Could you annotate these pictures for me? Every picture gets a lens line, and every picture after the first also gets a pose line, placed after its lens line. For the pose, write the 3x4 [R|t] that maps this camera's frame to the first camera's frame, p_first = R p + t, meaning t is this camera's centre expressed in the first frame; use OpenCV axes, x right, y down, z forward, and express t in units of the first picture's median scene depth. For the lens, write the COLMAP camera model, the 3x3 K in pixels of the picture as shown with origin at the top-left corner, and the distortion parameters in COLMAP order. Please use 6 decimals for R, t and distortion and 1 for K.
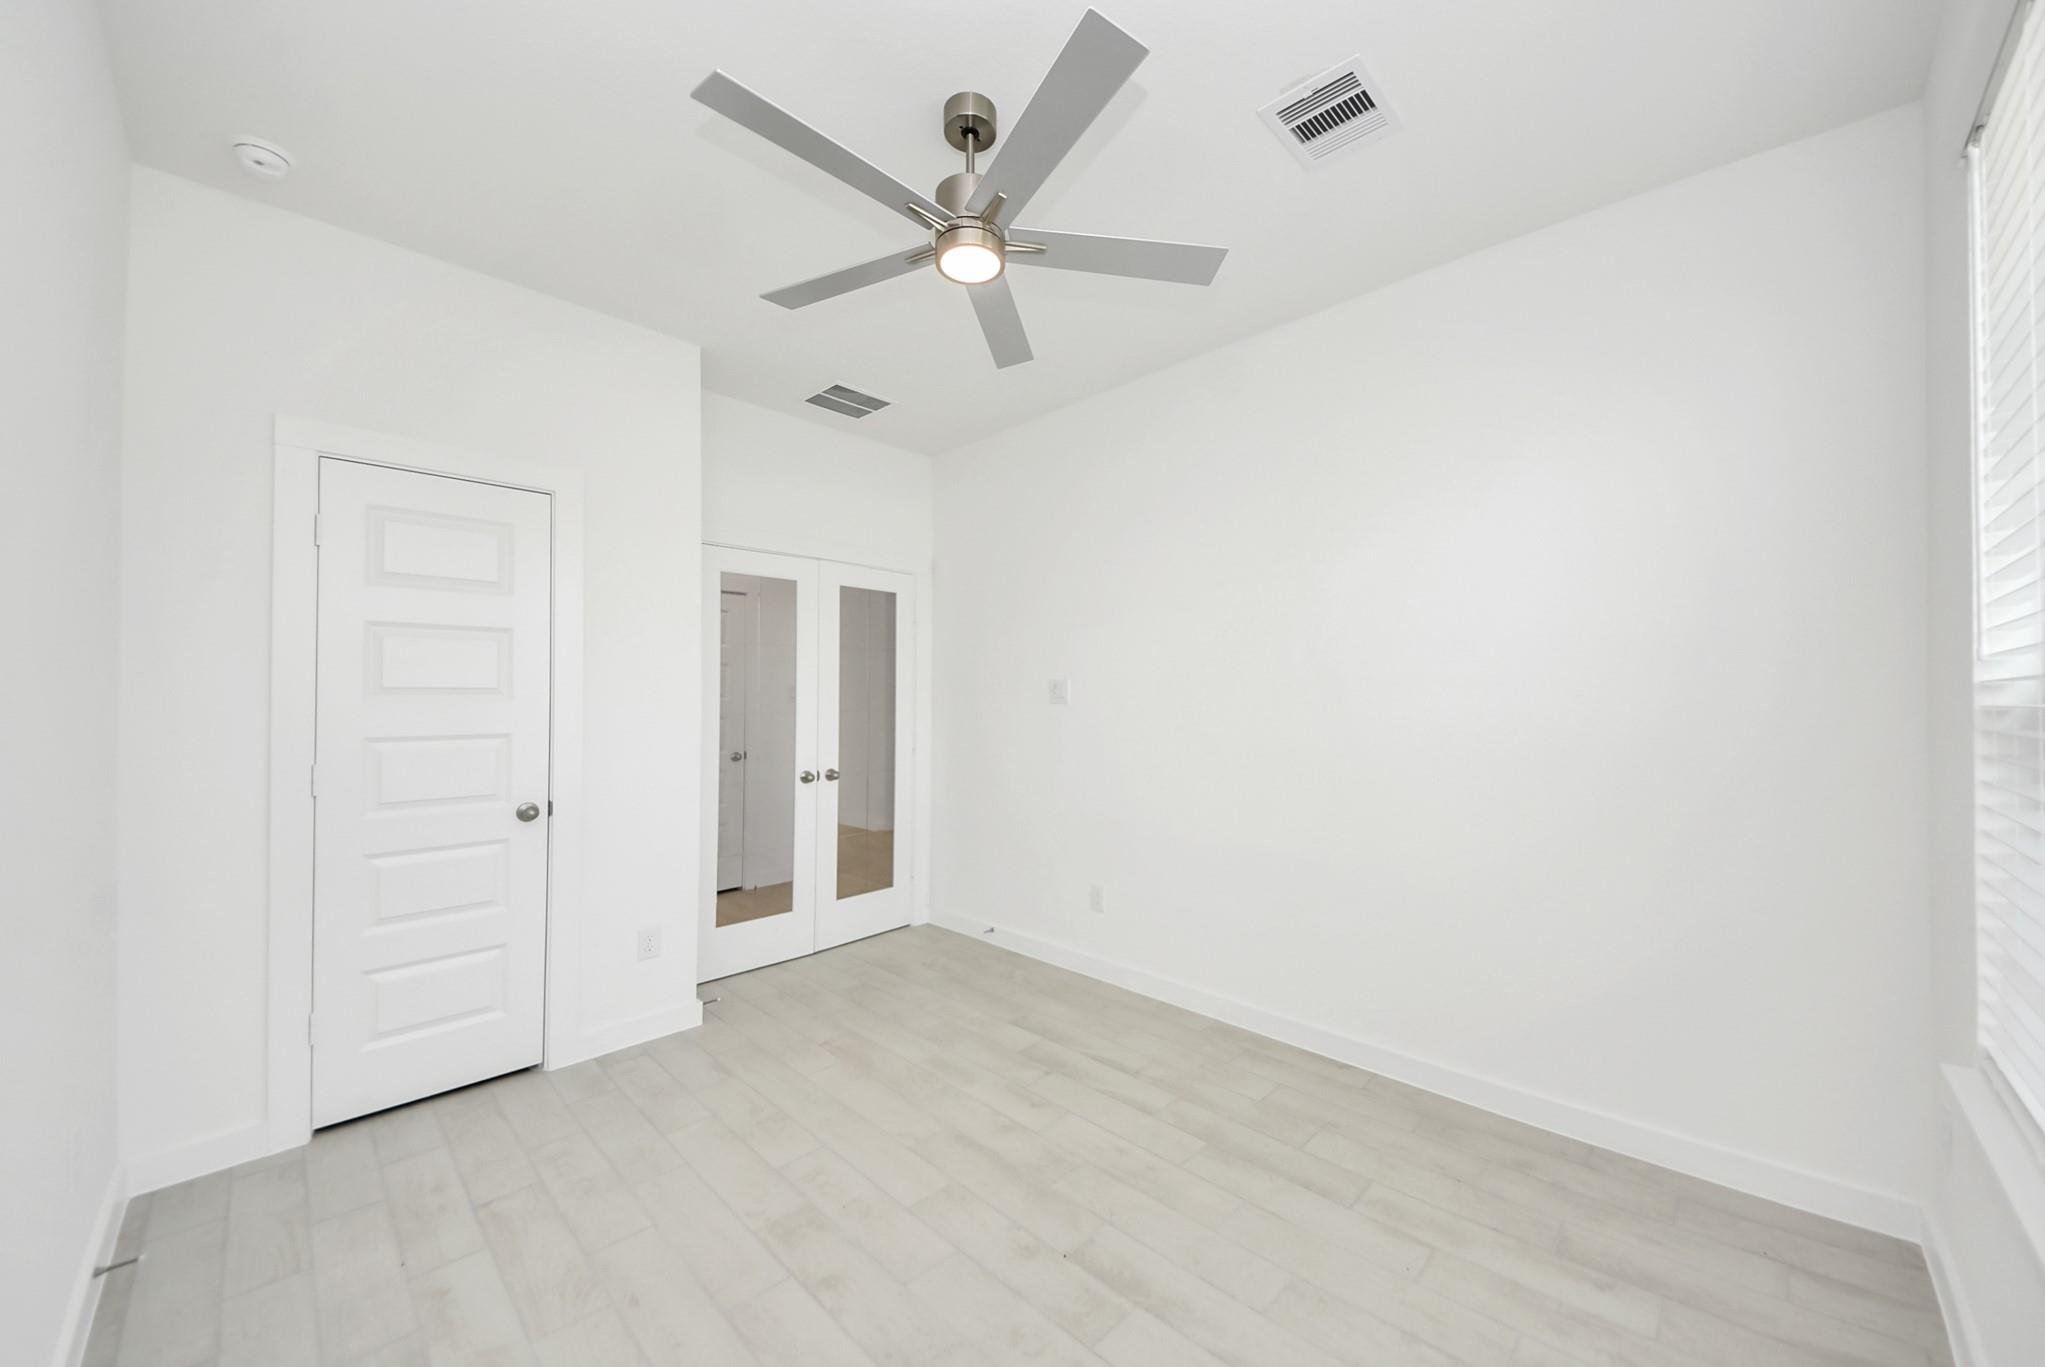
lens RADIAL K [[762.6, 0, 1034.4], [0, 762.6, 696.0], [0, 0, 1]] dist [0.034074, -0.001752]
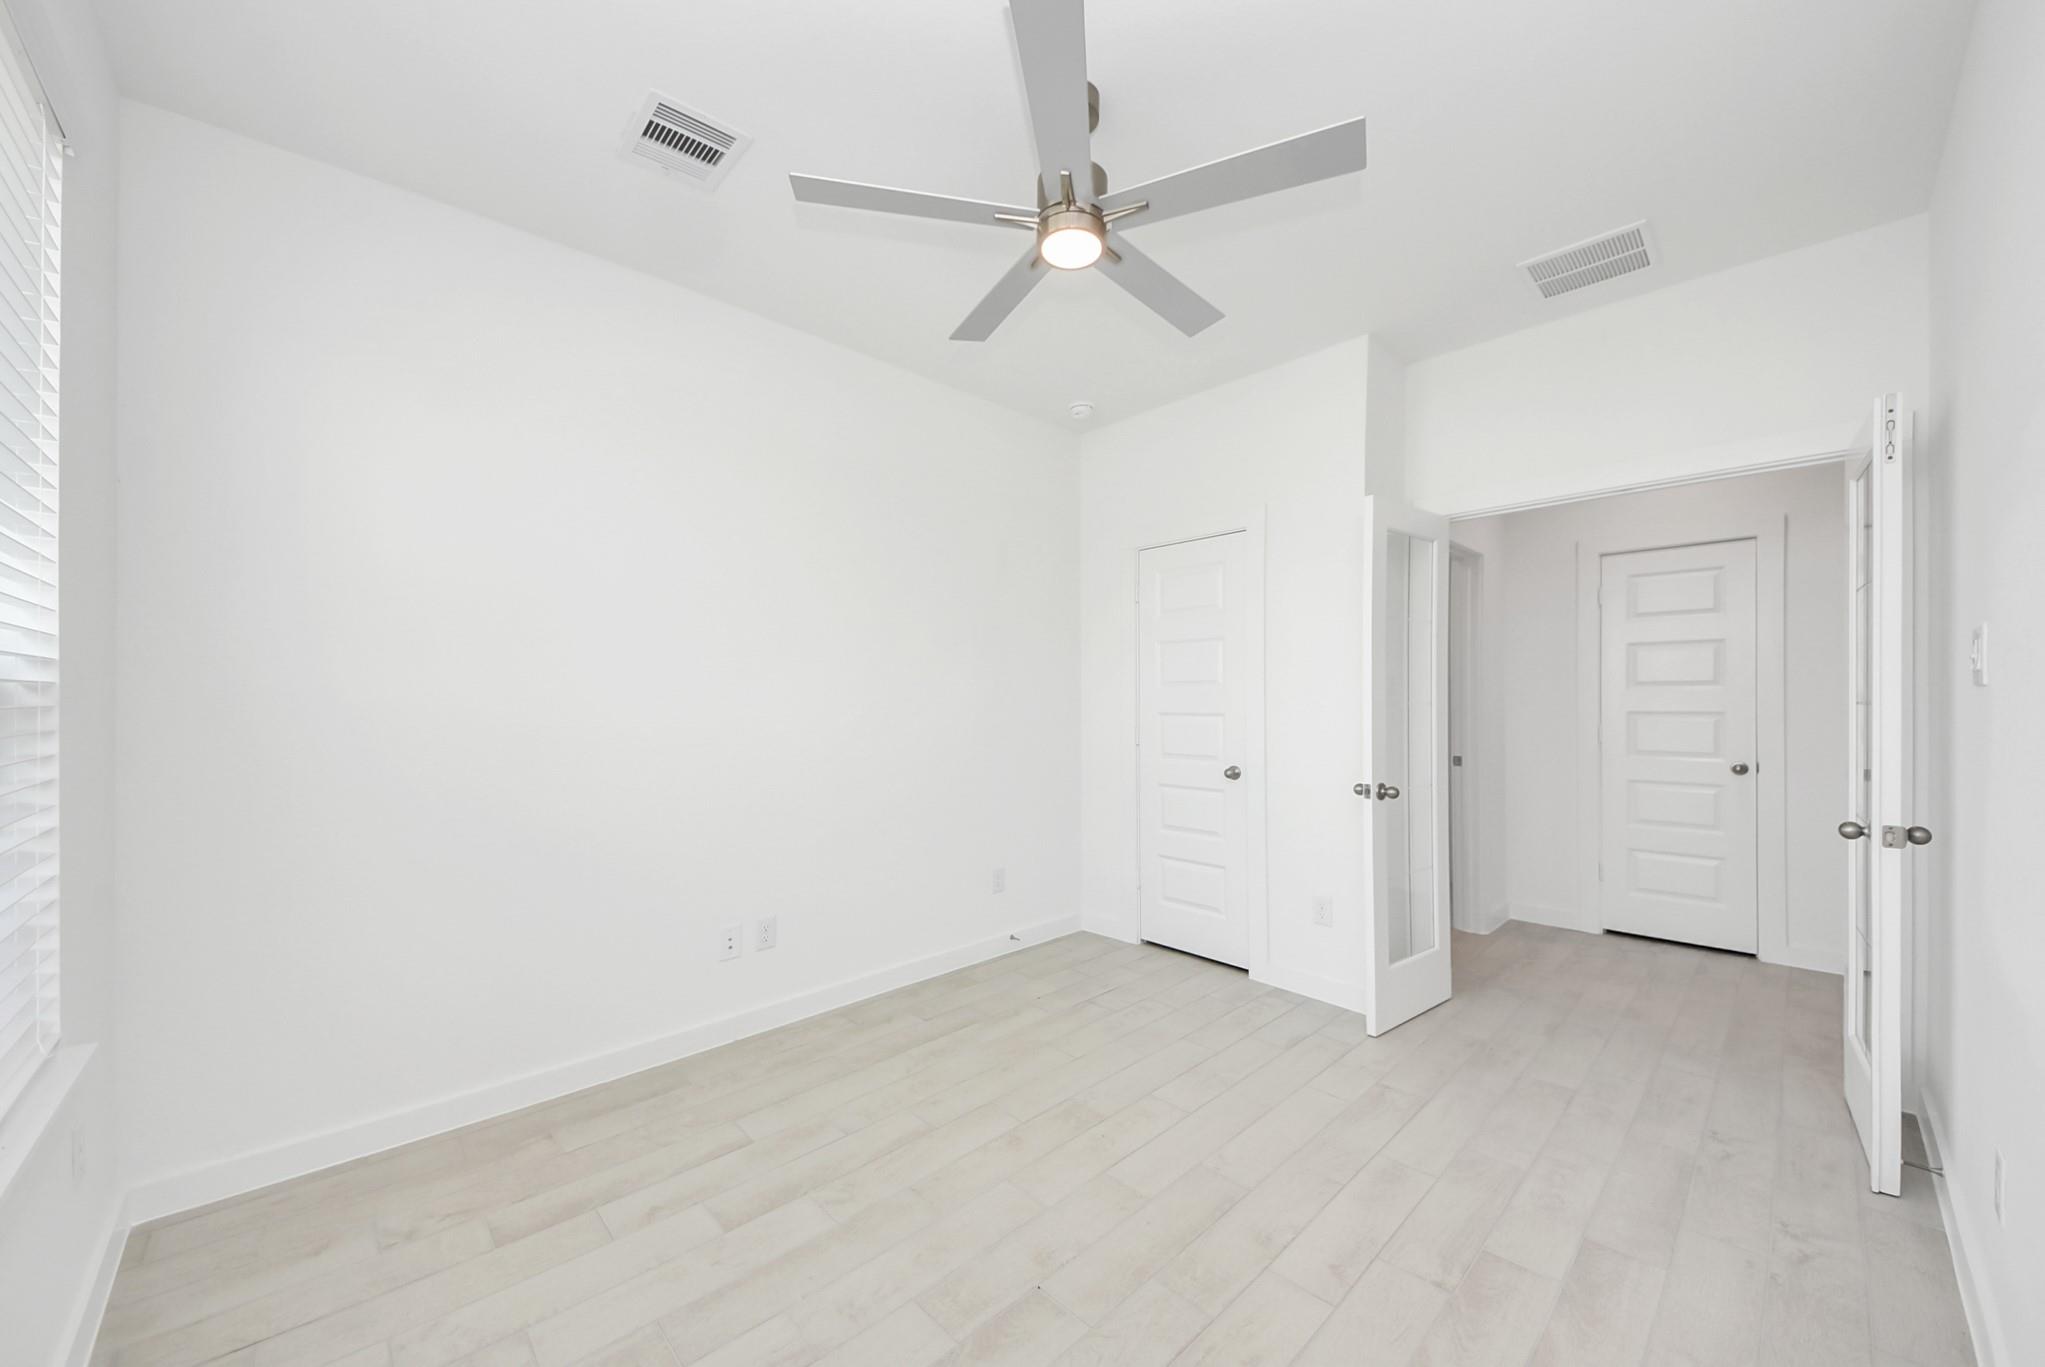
lens RADIAL K [[762.6, 0, 1027.8], [0, 762.6, 696.2], [0, 0, 1]] dist [0.034074, -0.001752]
pose [[-0.035157, 0.000797, -0.999381, 0.721234], [0.020035, 0.999799, 0.000092, 0.016888], [0.999181, -0.020019, -0.035166, 0.780581]]
